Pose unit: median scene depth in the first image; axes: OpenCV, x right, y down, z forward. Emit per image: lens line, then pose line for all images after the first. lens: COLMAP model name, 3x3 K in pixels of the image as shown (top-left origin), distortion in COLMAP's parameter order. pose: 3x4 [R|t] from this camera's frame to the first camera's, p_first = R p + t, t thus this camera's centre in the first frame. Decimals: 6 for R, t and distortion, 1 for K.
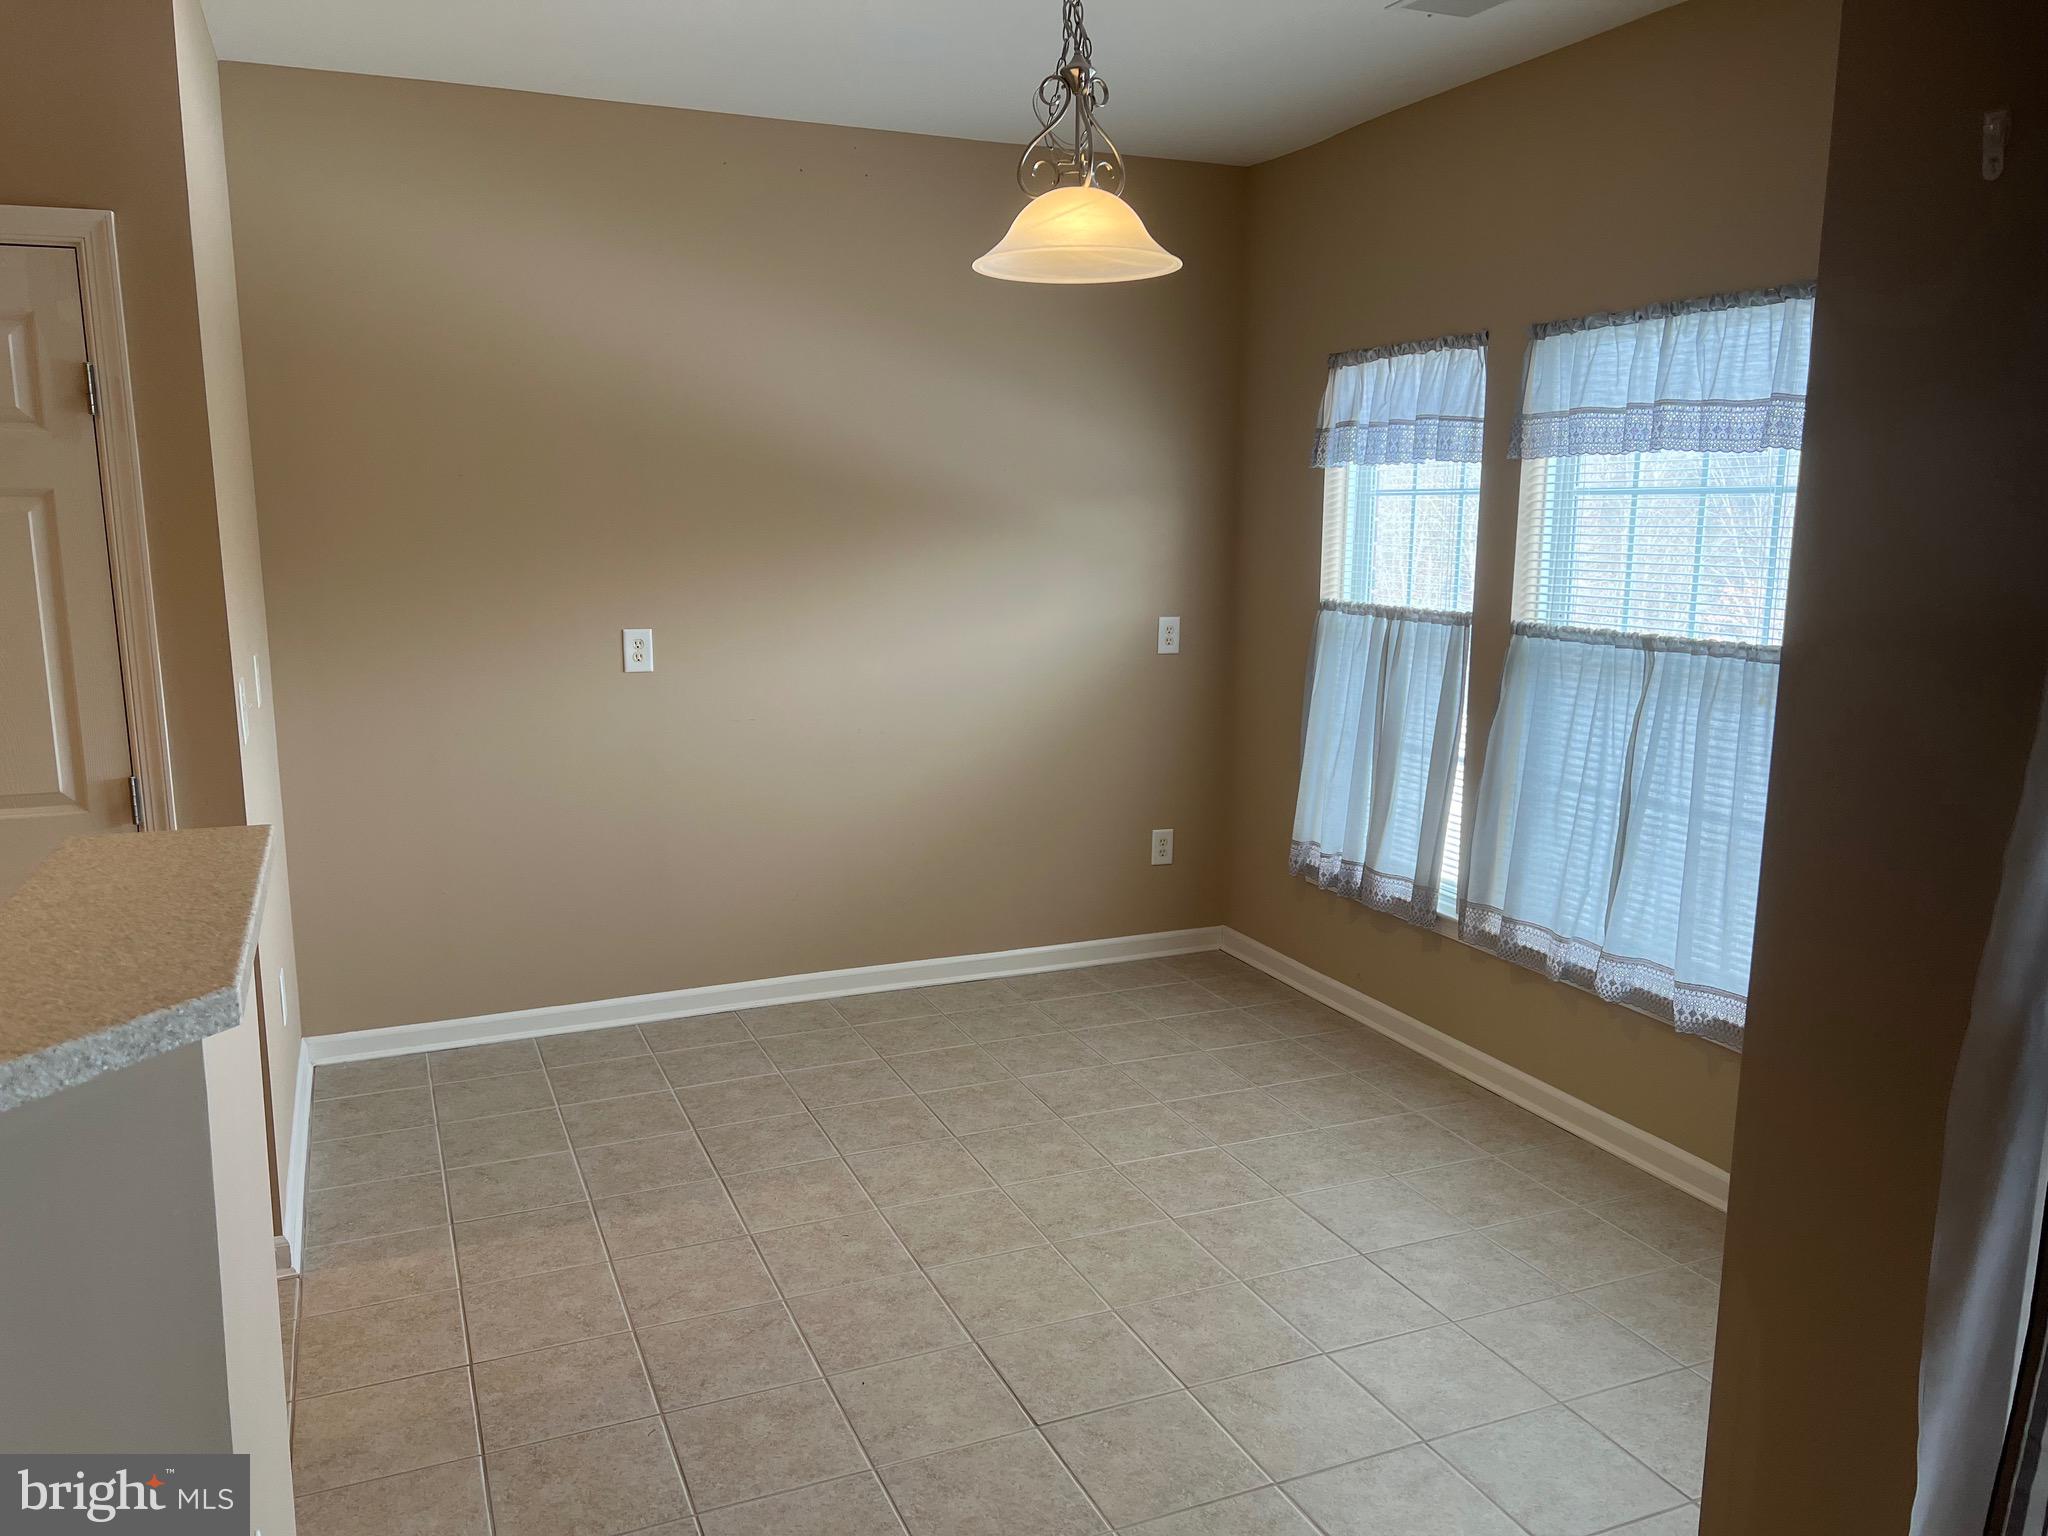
lens RADIAL K [[1536.2, 0, 1014.2], [0, 1536.2, 784.9], [0, 0, 1]] dist [0.065287, -0.064782]
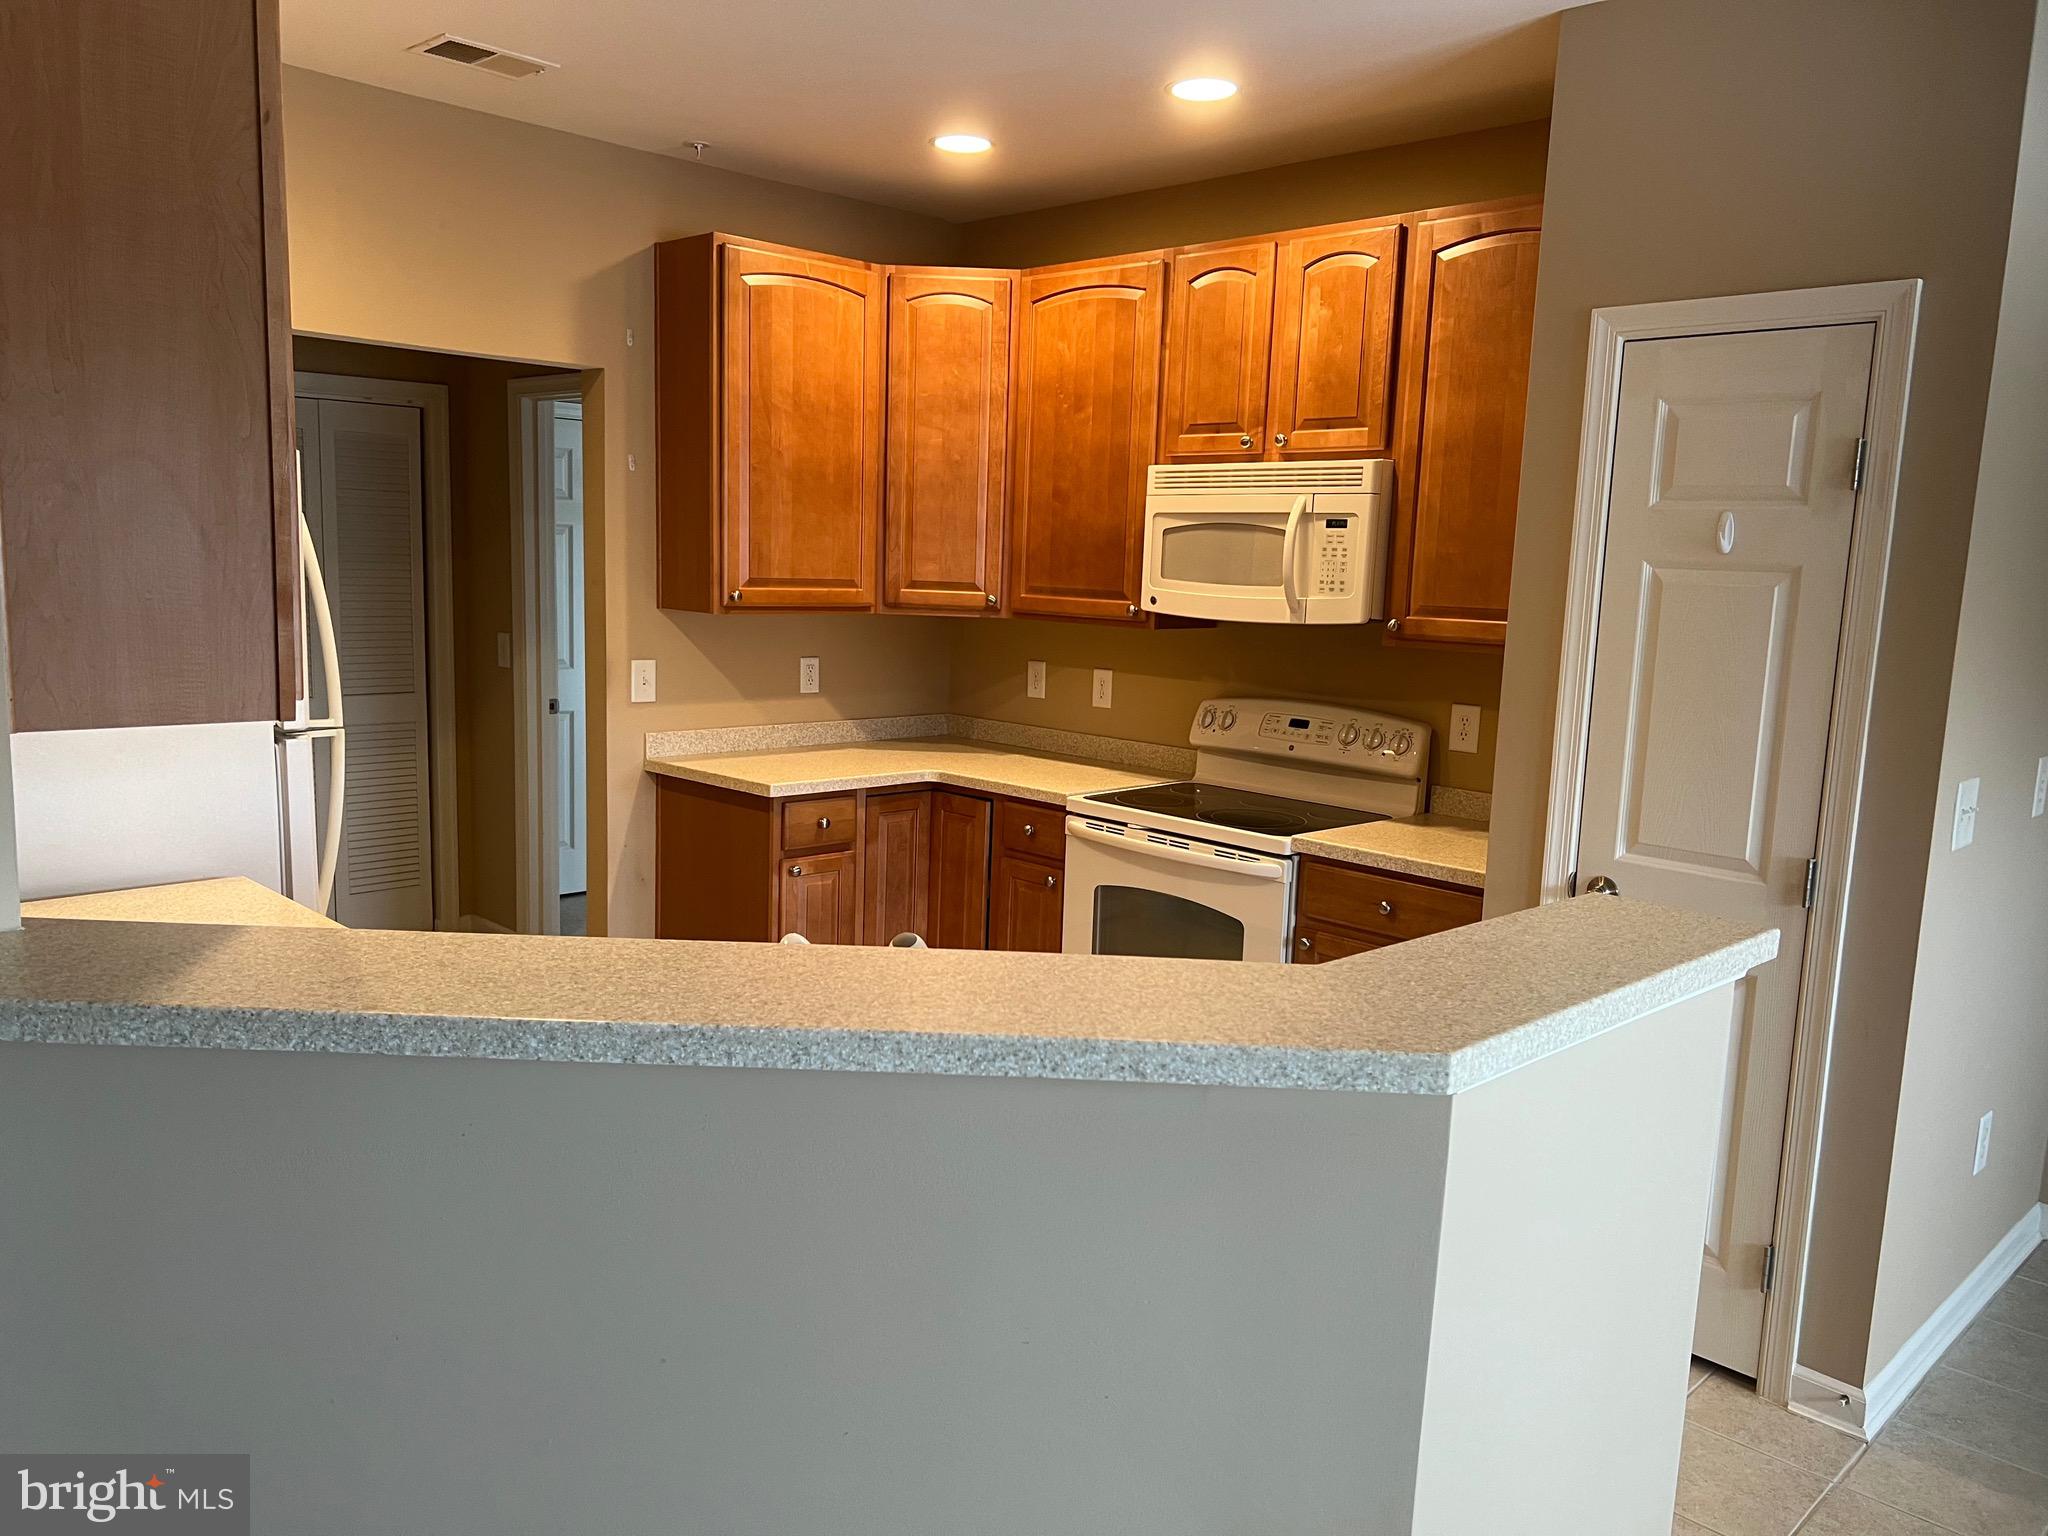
lens RADIAL K [[1536.2, 0, 1024.6], [0, 1536.2, 789.0], [0, 0, 1]] dist [0.065287, -0.064782]
pose [[0.369897, 0.159482, -0.915282, 0.111784], [-0.203649, 0.975117, 0.087606, -0.027545], [0.906478, 0.153991, 0.393171, 0.137509]]
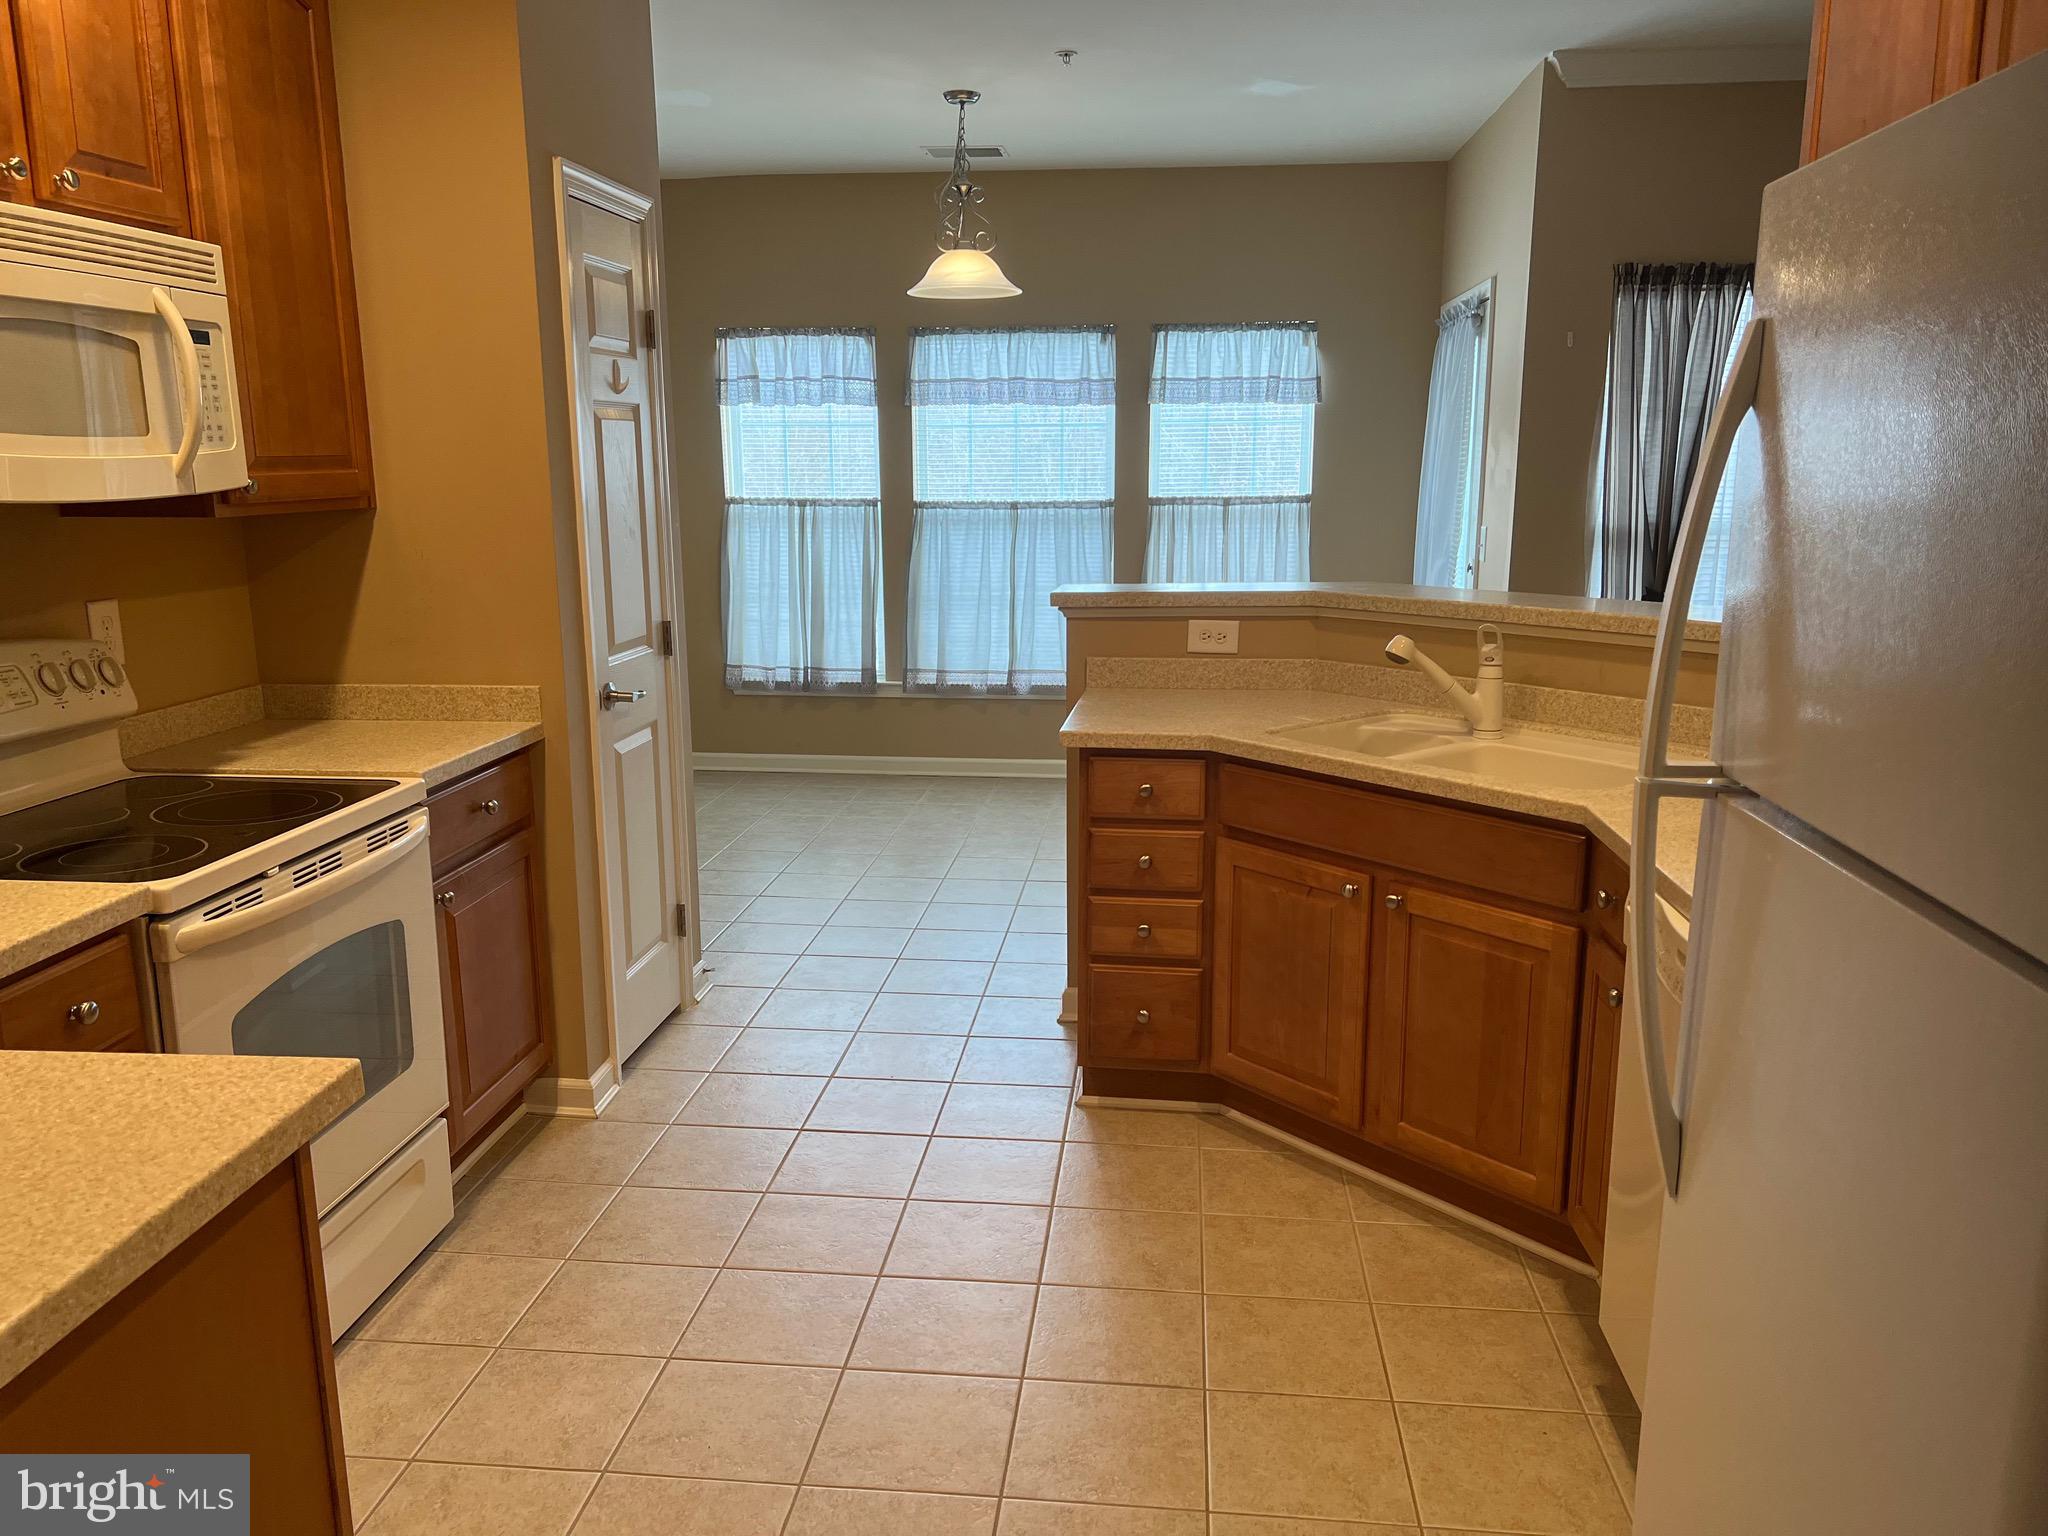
lens RADIAL K [[1536.2, 0, 1024.9], [0, 1536.2, 780.1], [0, 0, 1]] dist [0.065287, -0.064782]
pose [[0.490709, -0.182821, 0.851928, -1.306203], [0.159684, 0.980050, 0.118338, 0.018617], [-0.856566, 0.077969, 0.510113, 0.050782]]
